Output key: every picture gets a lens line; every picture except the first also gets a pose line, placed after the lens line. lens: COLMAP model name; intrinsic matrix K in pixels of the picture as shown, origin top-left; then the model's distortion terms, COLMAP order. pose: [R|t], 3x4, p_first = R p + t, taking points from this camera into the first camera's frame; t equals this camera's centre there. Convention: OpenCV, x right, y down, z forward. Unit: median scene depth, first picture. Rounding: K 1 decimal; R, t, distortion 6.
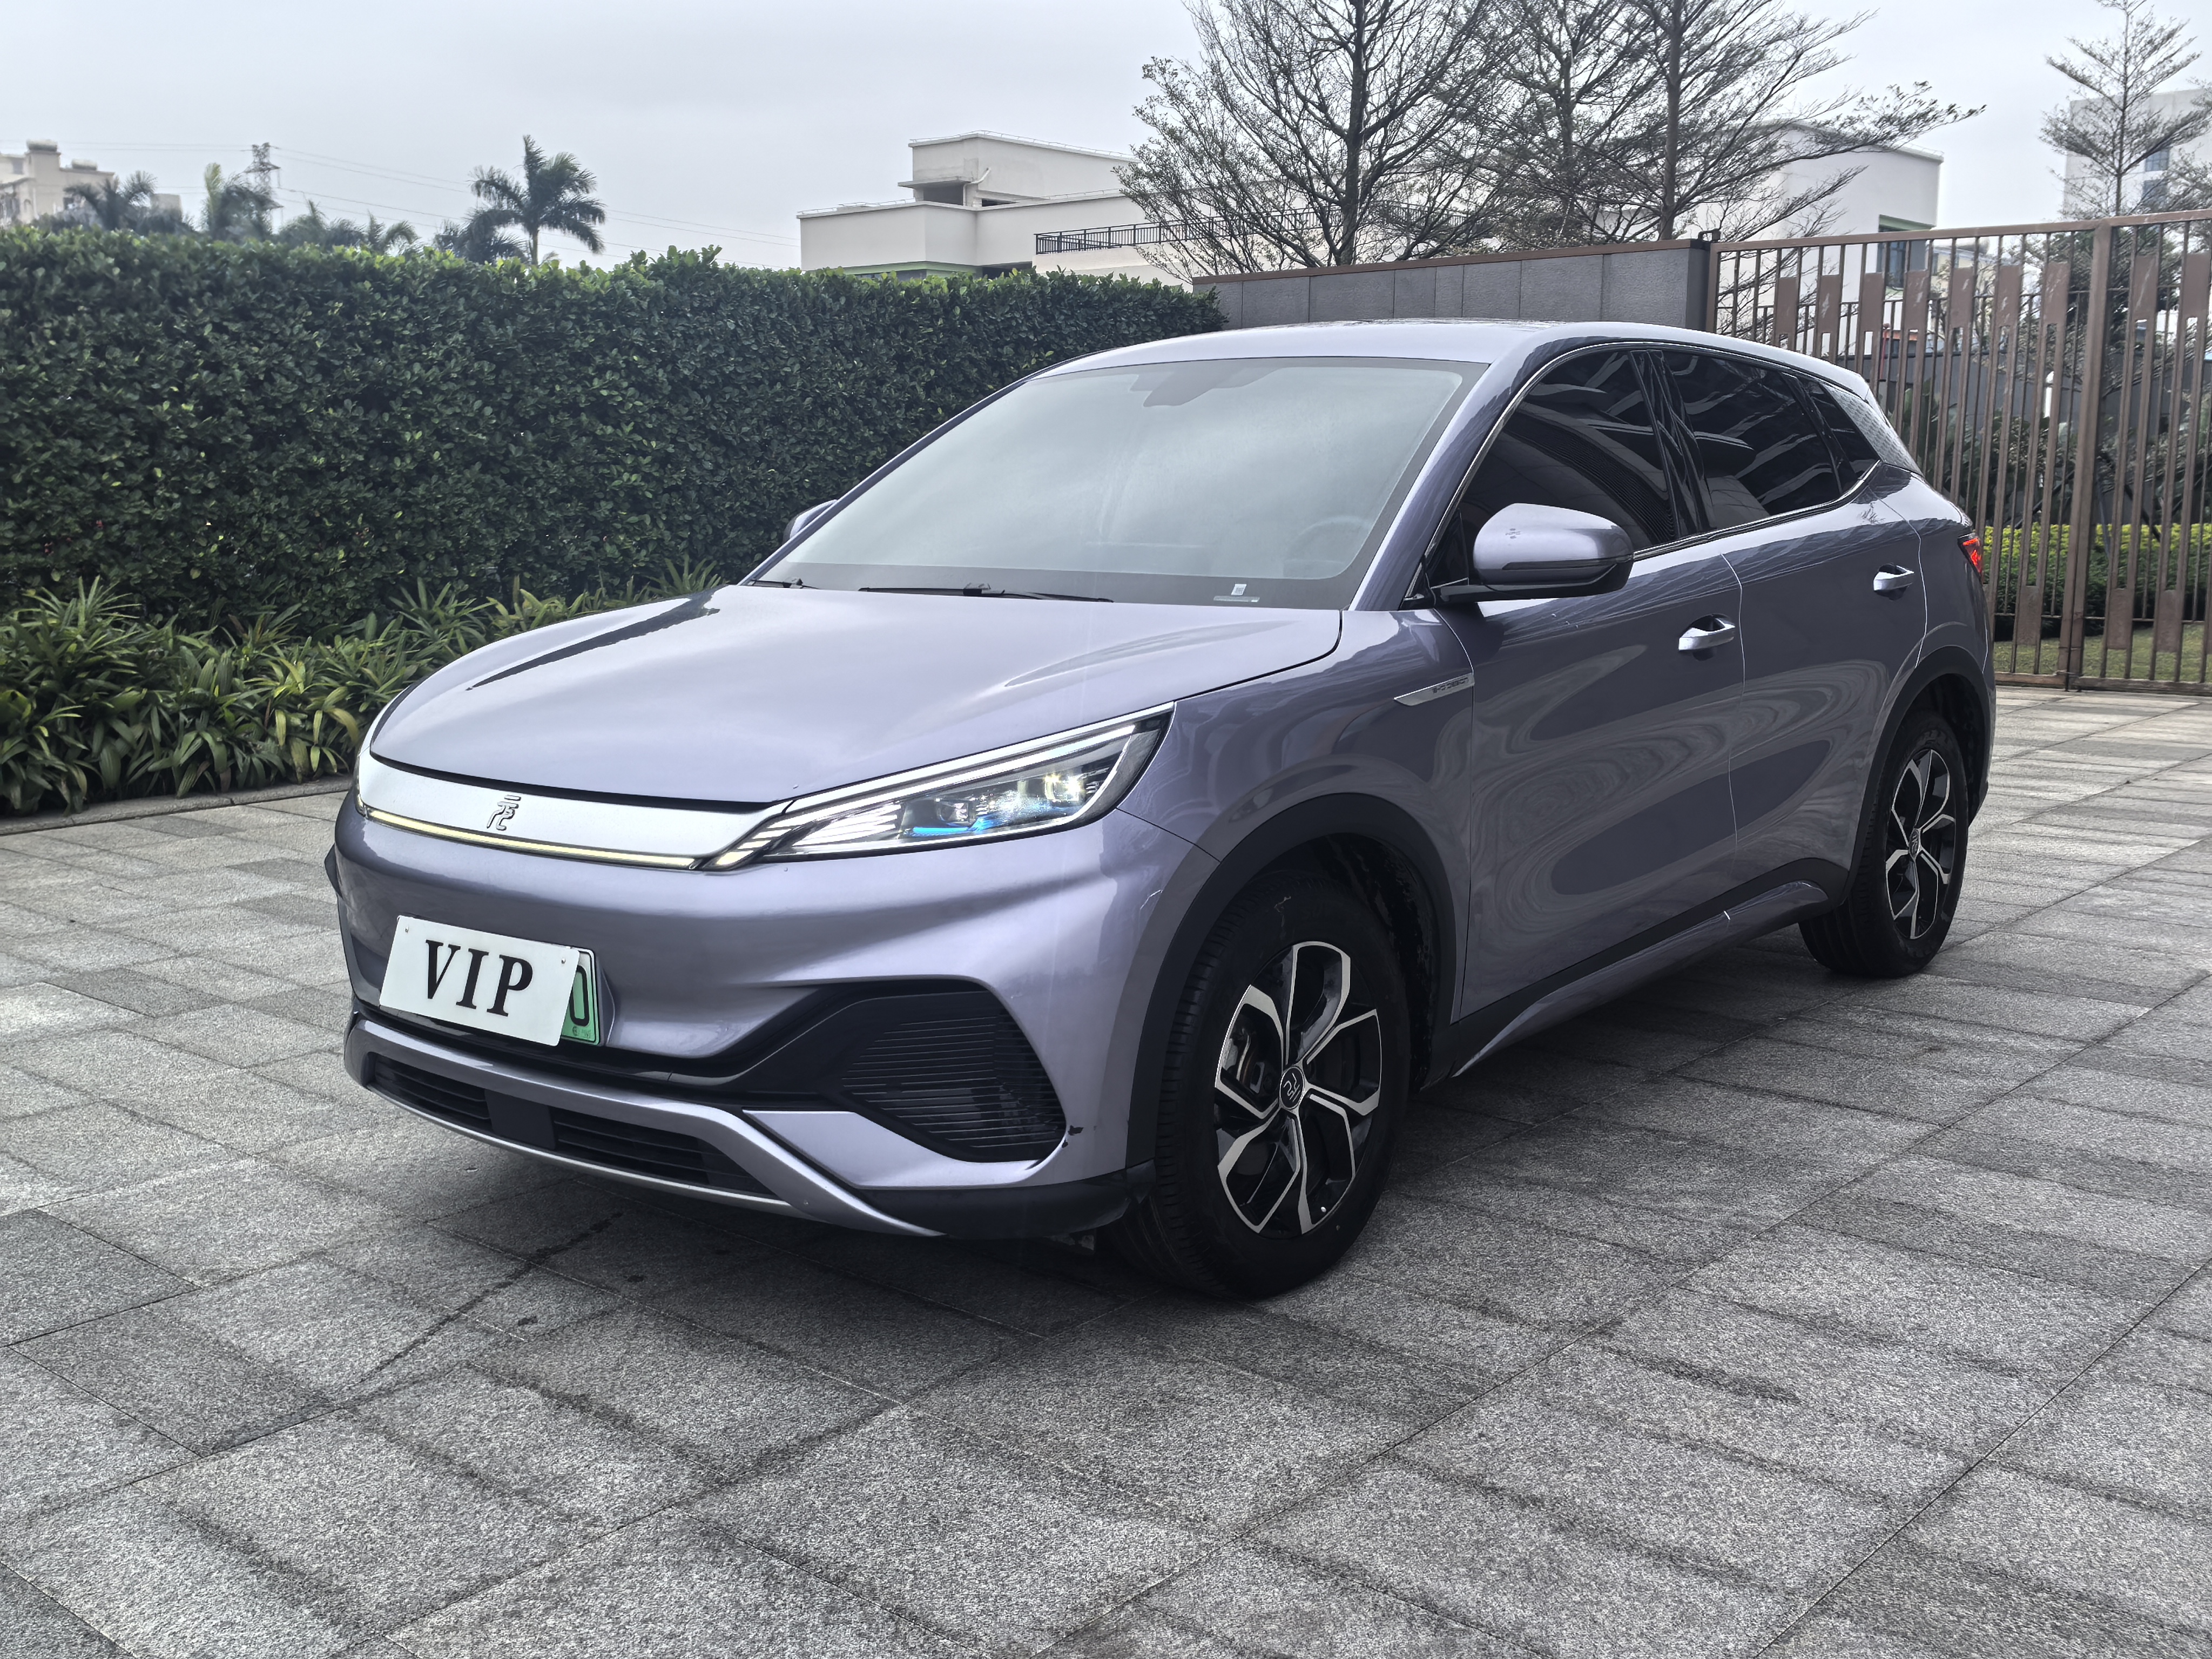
lens RADIAL K [[2263.8, 0, 1111.1], [0, 2263.8, 836.5], [0, 0, 1]] dist [0.040432, 0.000000]
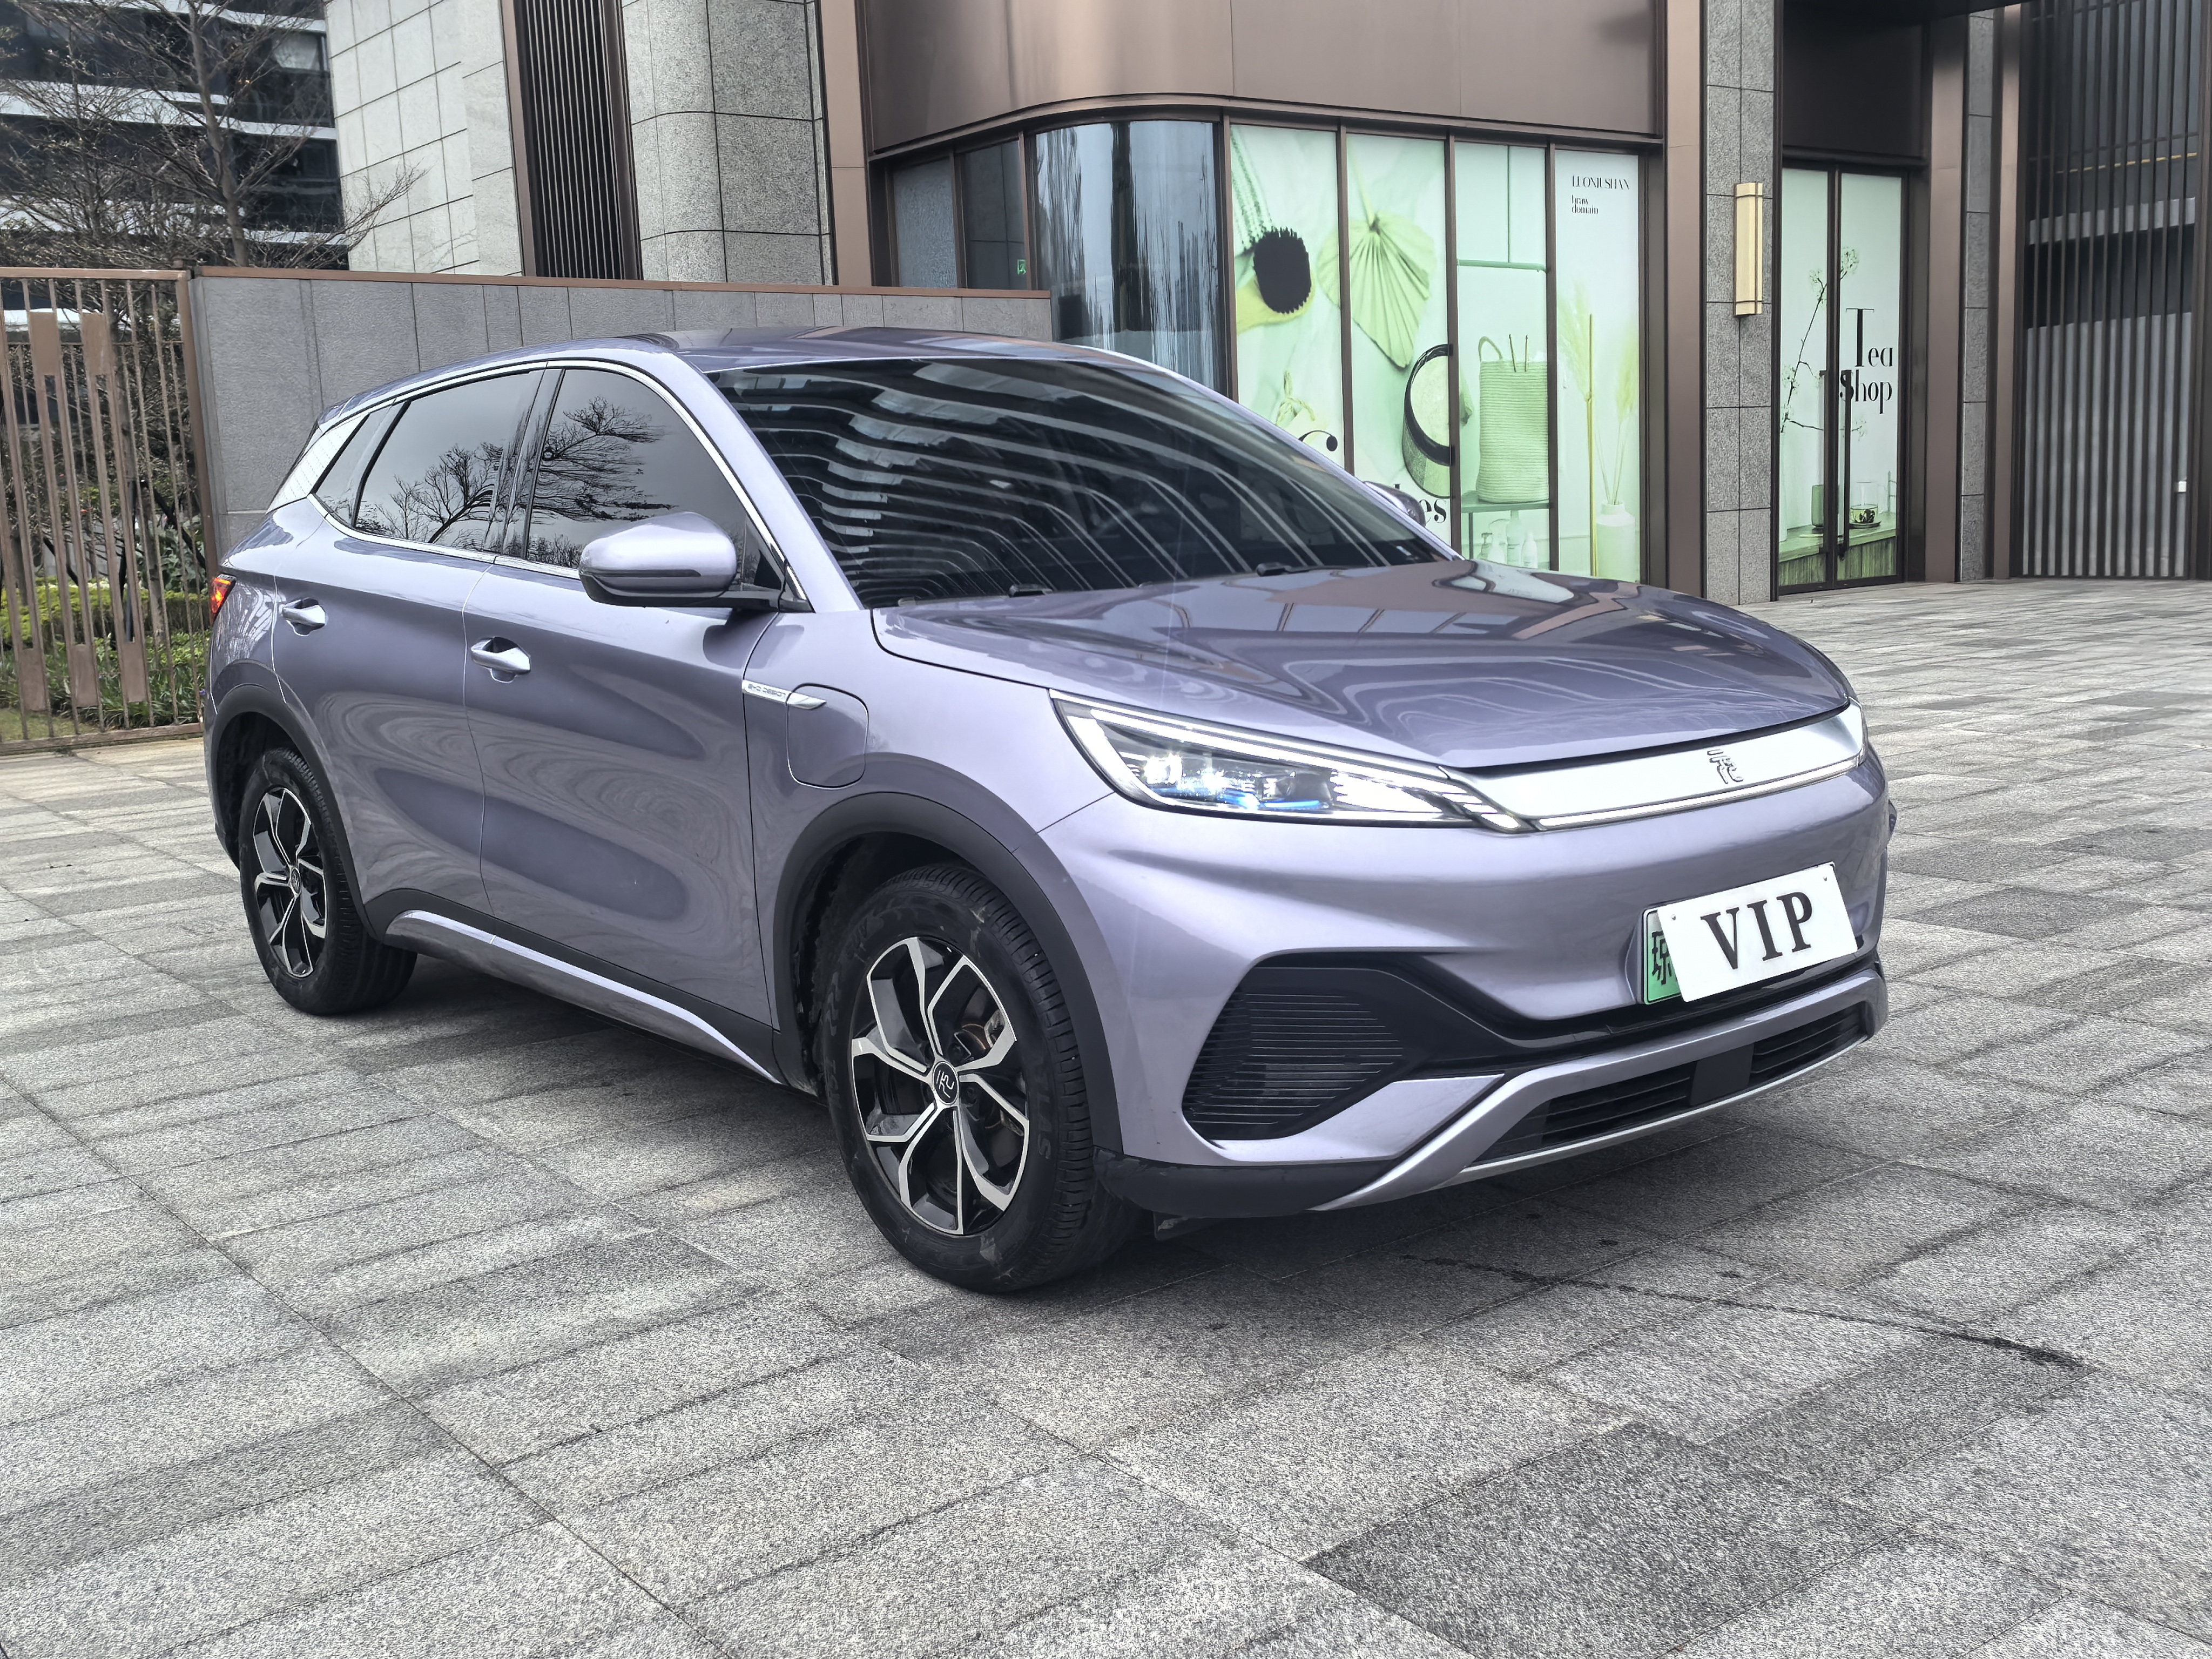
lens RADIAL K [[2263.8, 0, 1102.8], [0, 2263.8, 838.9], [0, 0, 1]] dist [0.040432, 0.000000]
pose [[0.186310, -0.154123, 0.970327, -0.461006], [0.197826, 0.973277, 0.116608, -0.053536], [-0.962369, 0.170231, 0.211821, 0.376123]]
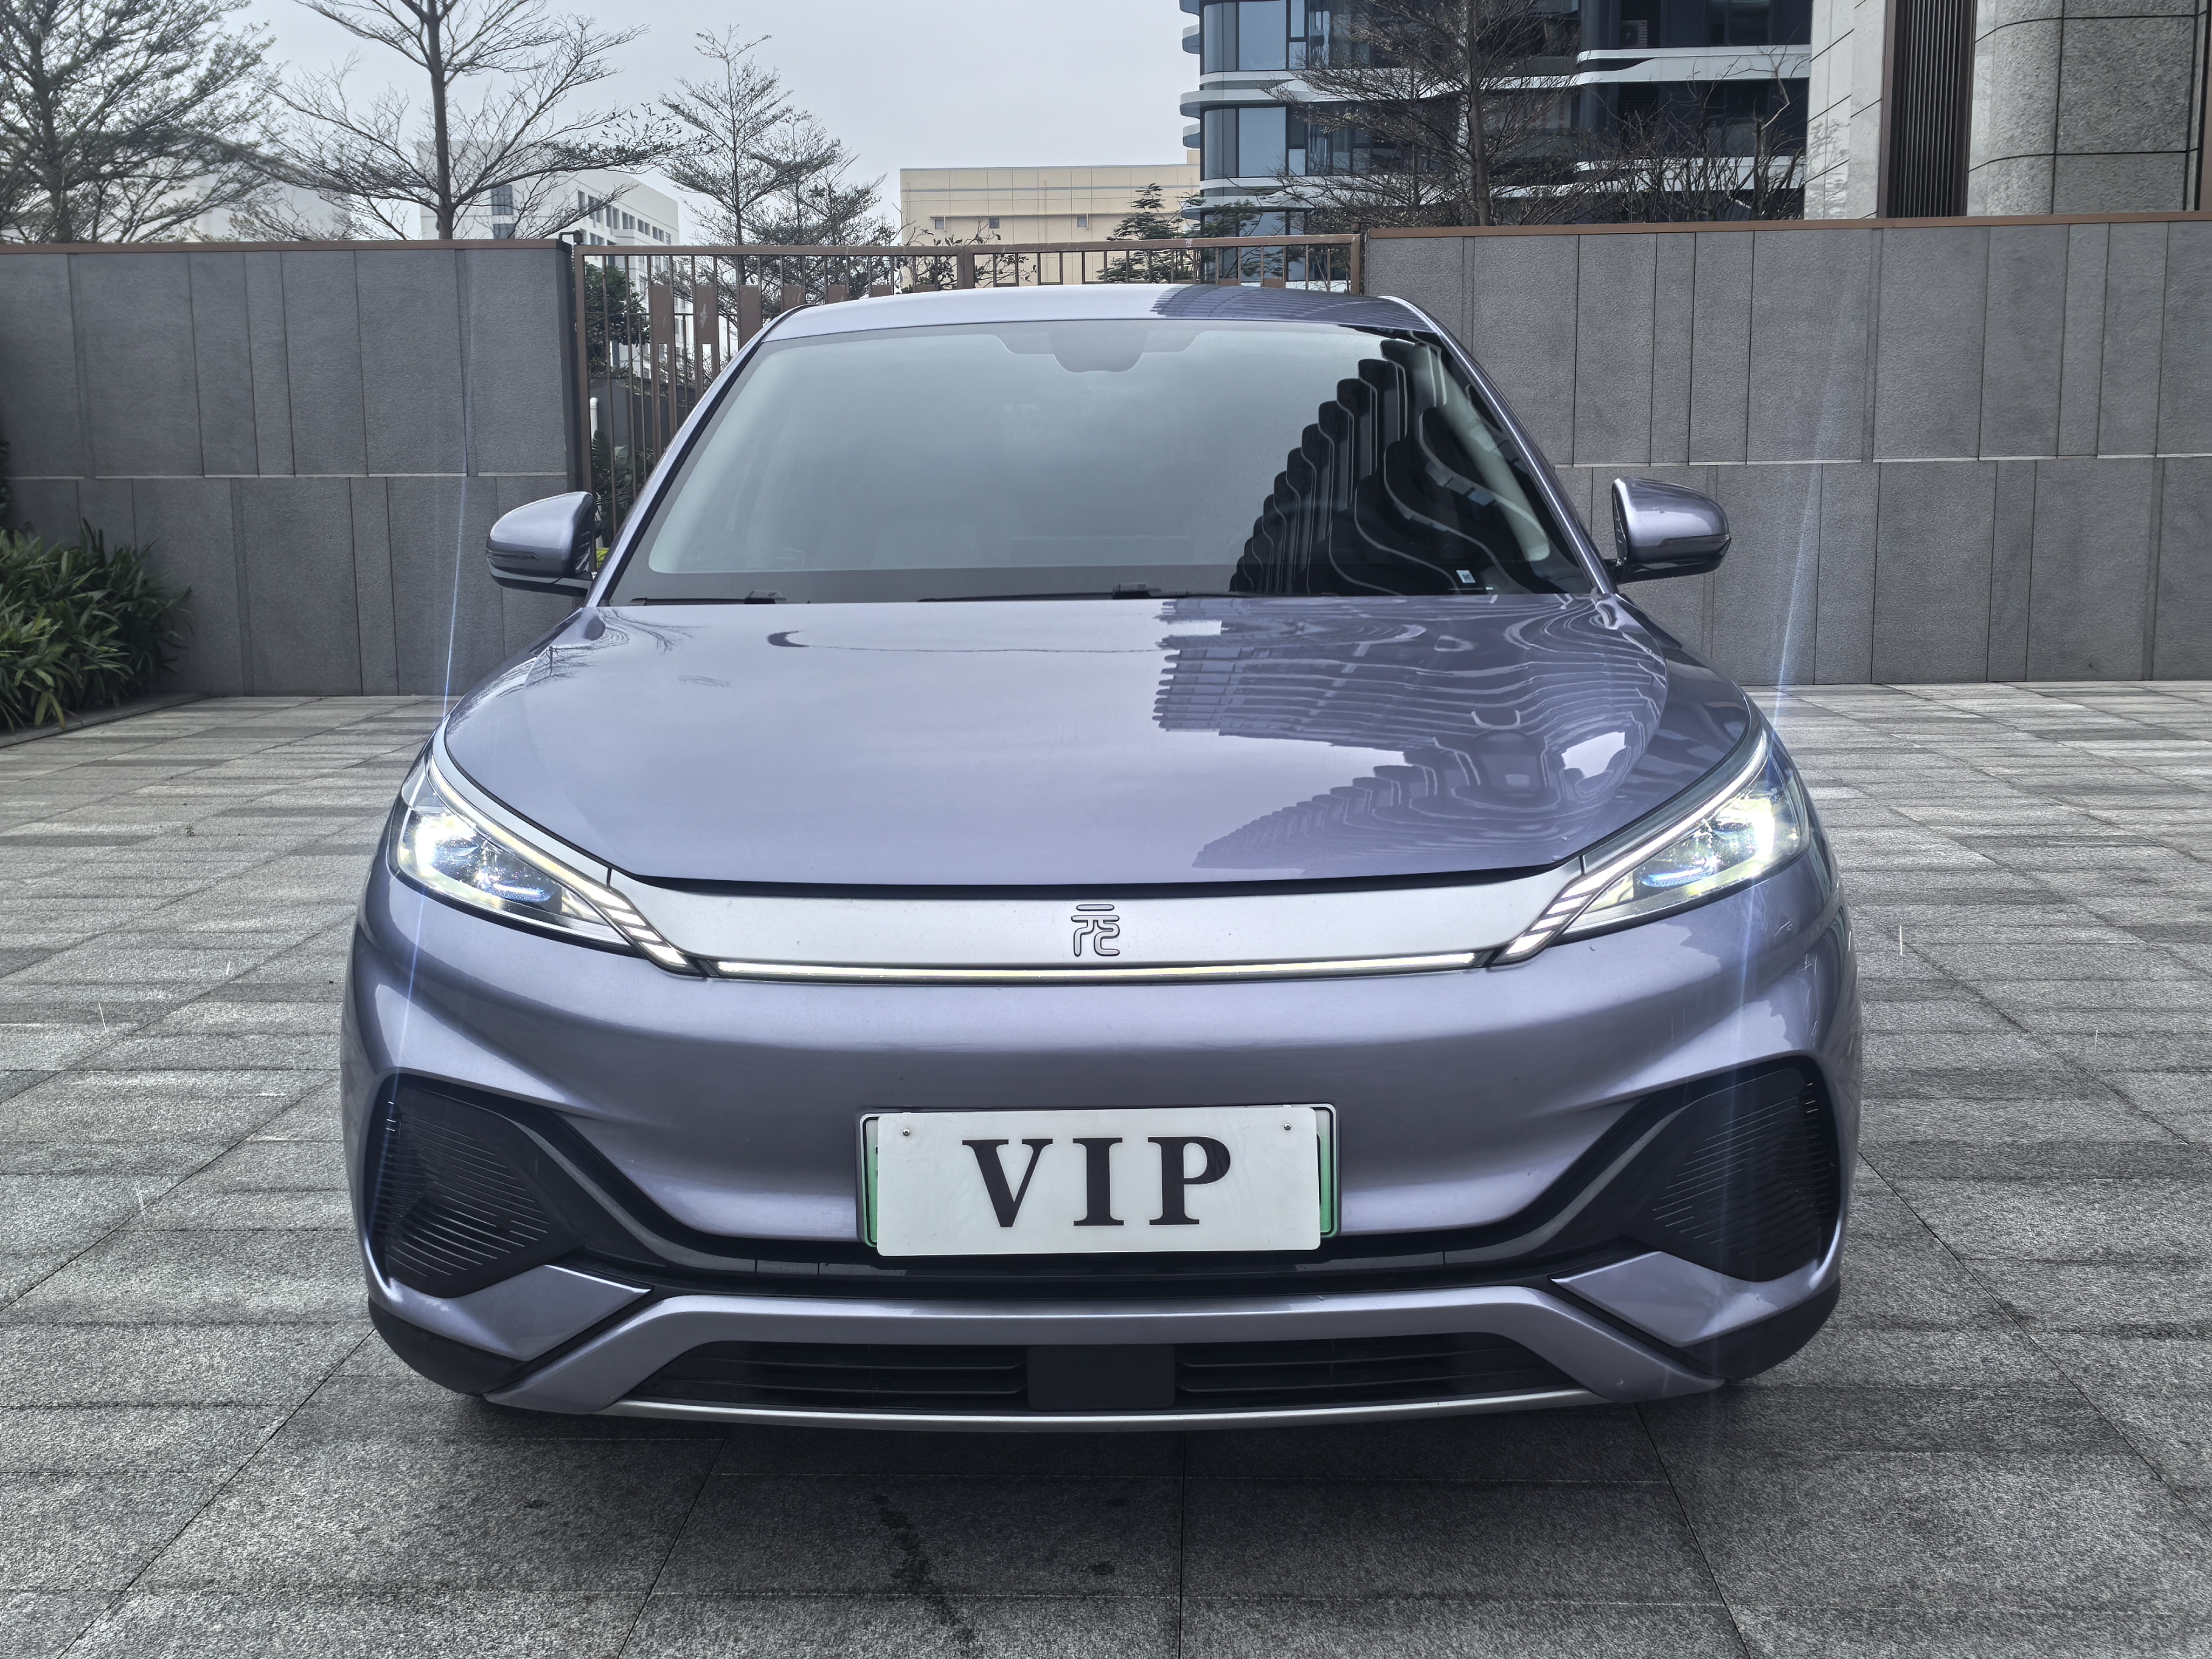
lens RADIAL K [[2263.8, 0, 1107.2], [0, 2263.8, 815.8], [0, 0, 1]] dist [0.040432, 0.000000]
pose [[0.779181, -0.096936, 0.619258, -0.241697], [0.109395, 0.993837, 0.017926, -0.019975], [-0.617179, 0.053776, 0.784983, 0.165856]]
